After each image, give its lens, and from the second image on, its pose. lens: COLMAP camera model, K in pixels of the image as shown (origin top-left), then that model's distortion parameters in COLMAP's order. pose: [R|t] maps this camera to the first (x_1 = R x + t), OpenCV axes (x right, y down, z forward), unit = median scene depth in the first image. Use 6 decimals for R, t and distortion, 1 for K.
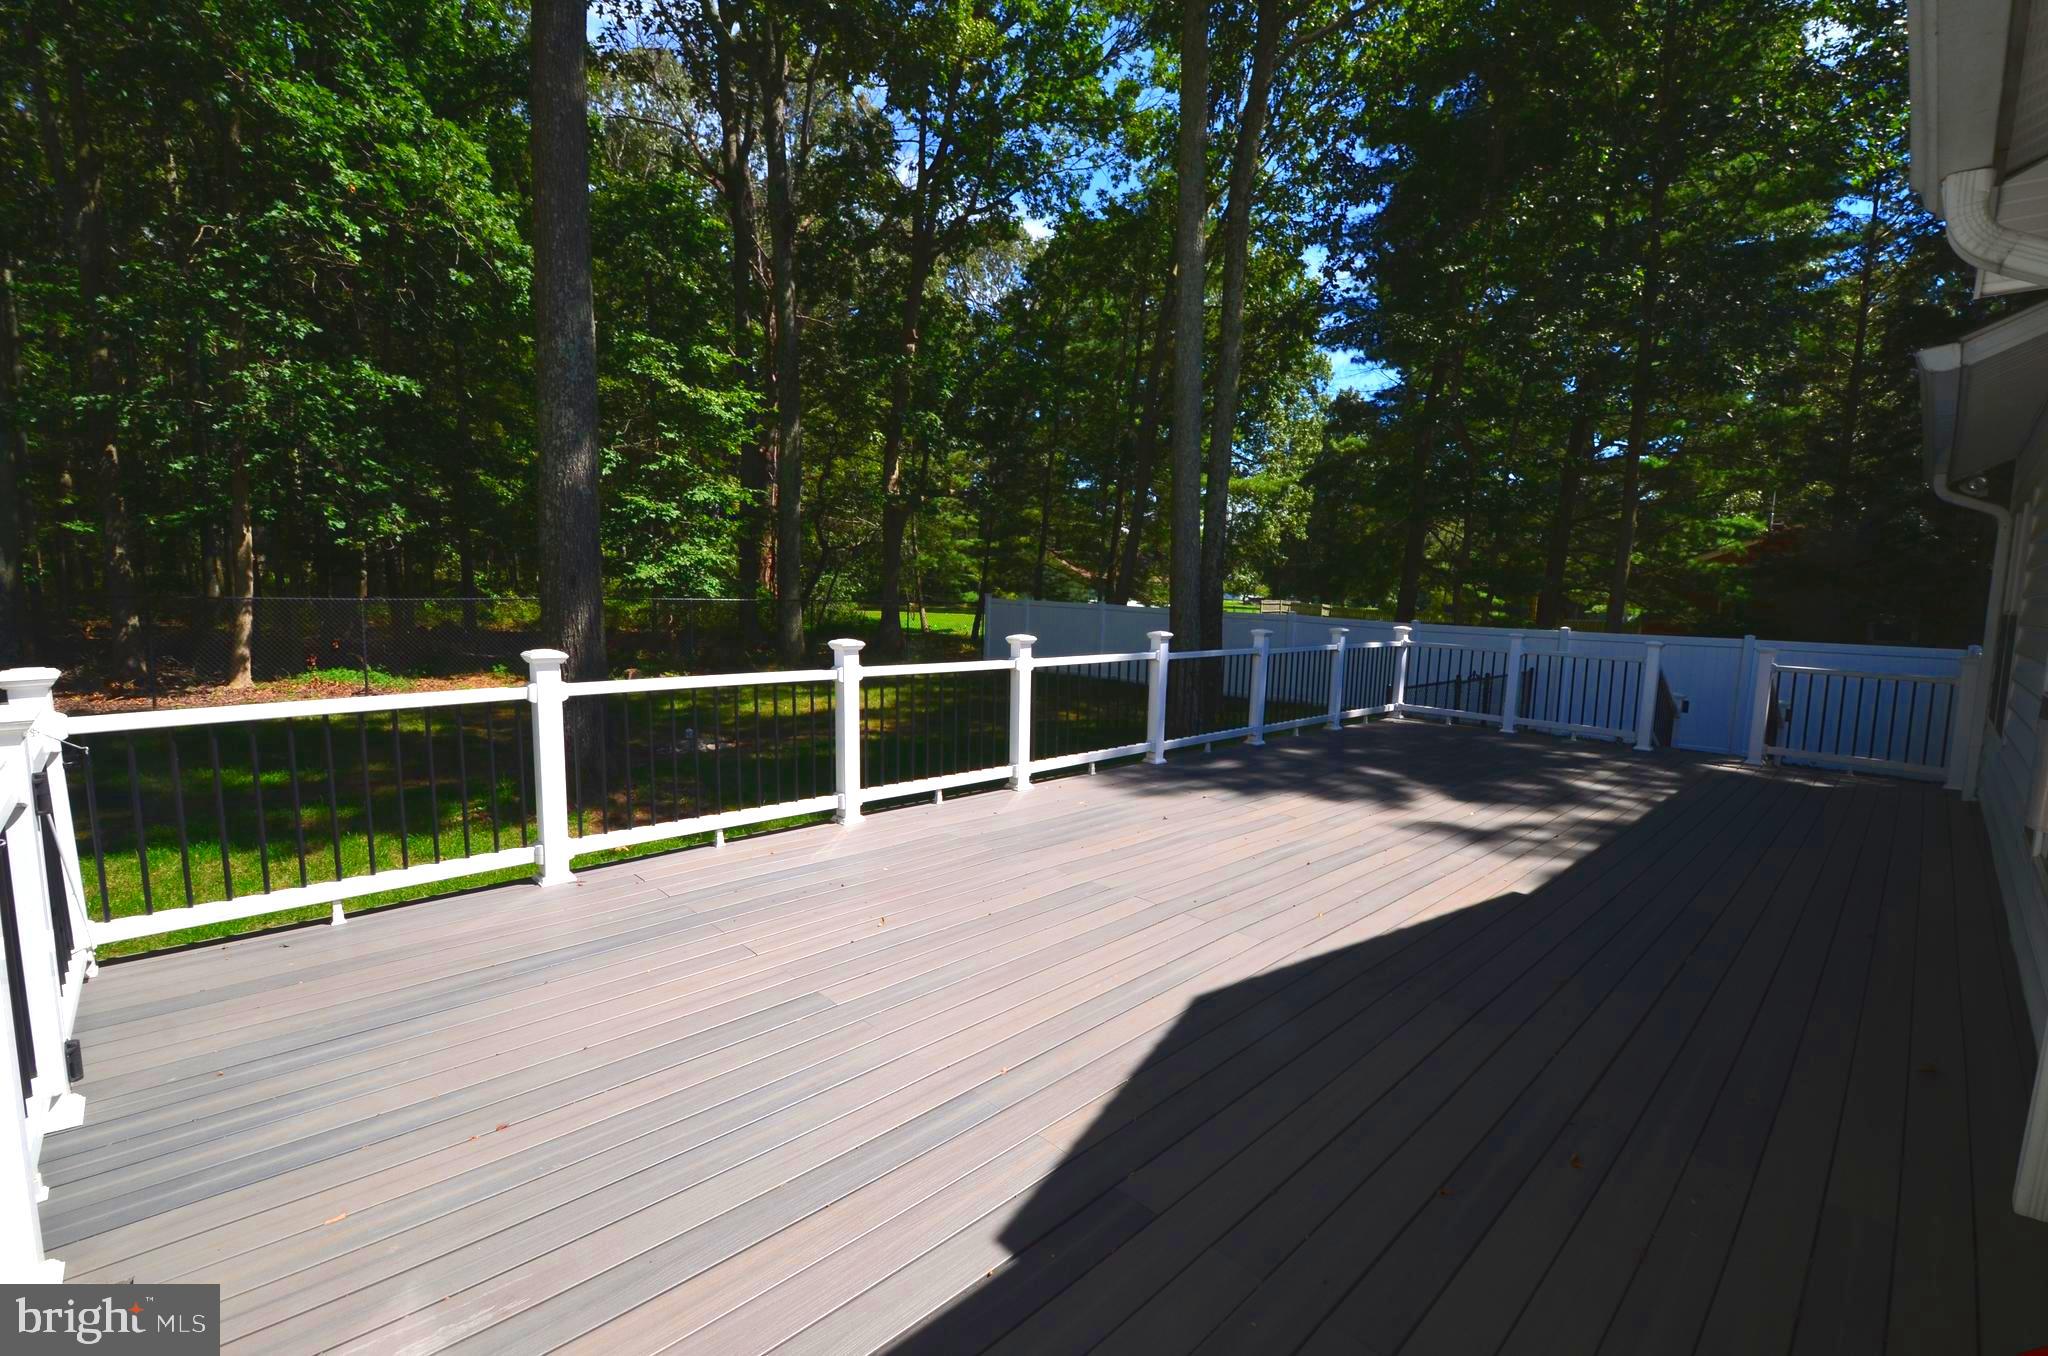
lens RADIAL K [[899.5, 0, 1024.0], [0, 899.5, 678.0], [0, 0, 1]] dist [-0.012722, 0.000152]
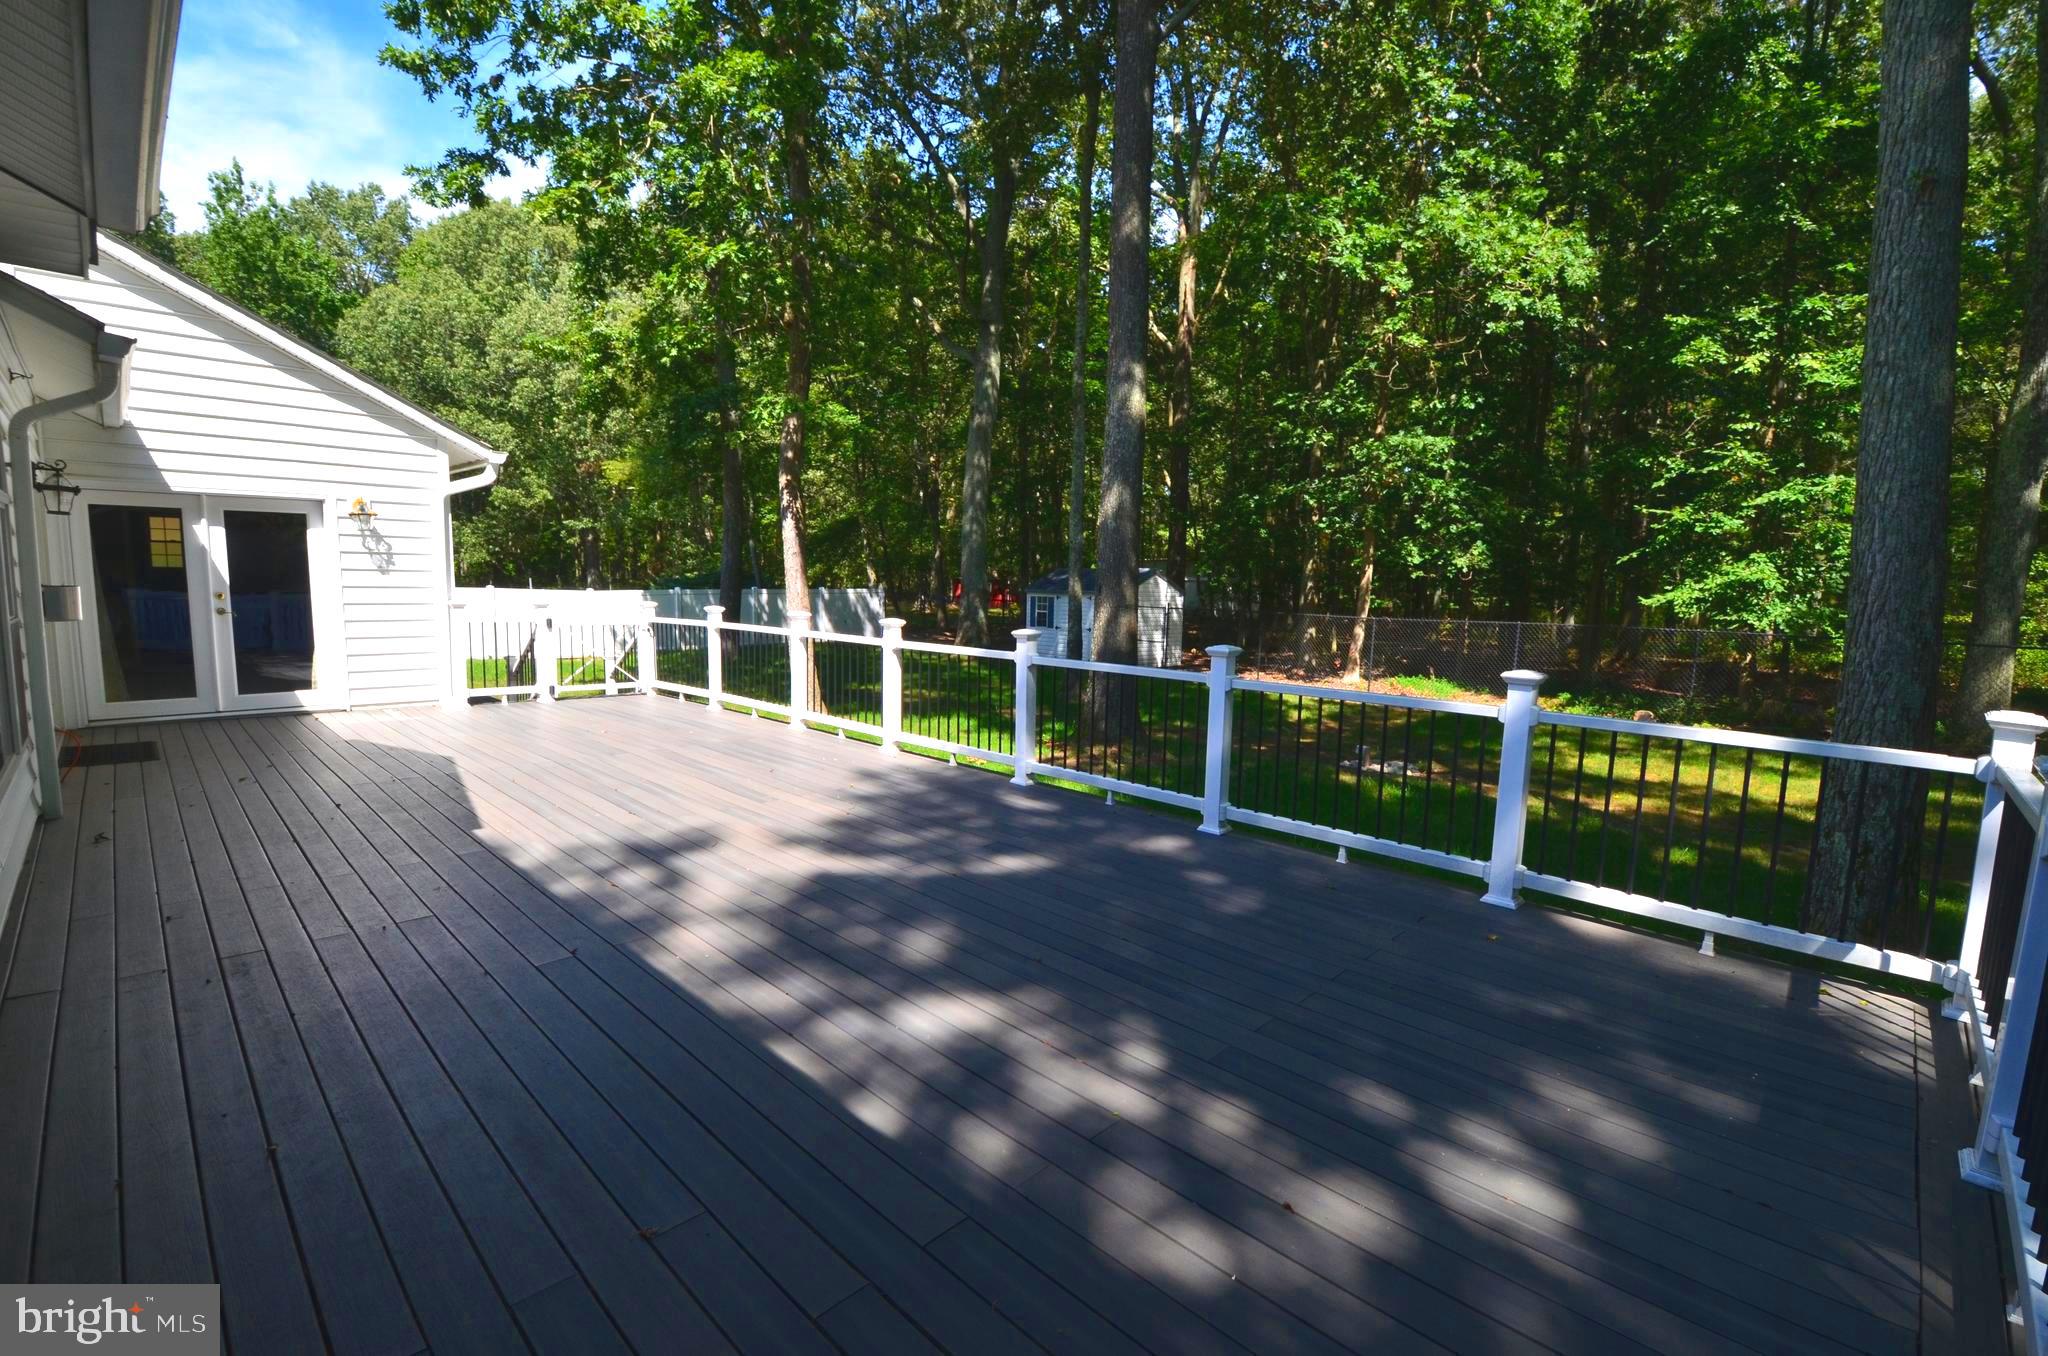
lens RADIAL K [[899.5, 0, 1024.0], [0, 899.5, 678.0], [0, 0, 1]] dist [-0.012722, 0.000152]
pose [[0.037763, 0.080462, -0.996042, 1.372899], [-0.136370, 0.987843, 0.074630, -0.095464], [0.989938, 0.133012, 0.048277, 1.317001]]
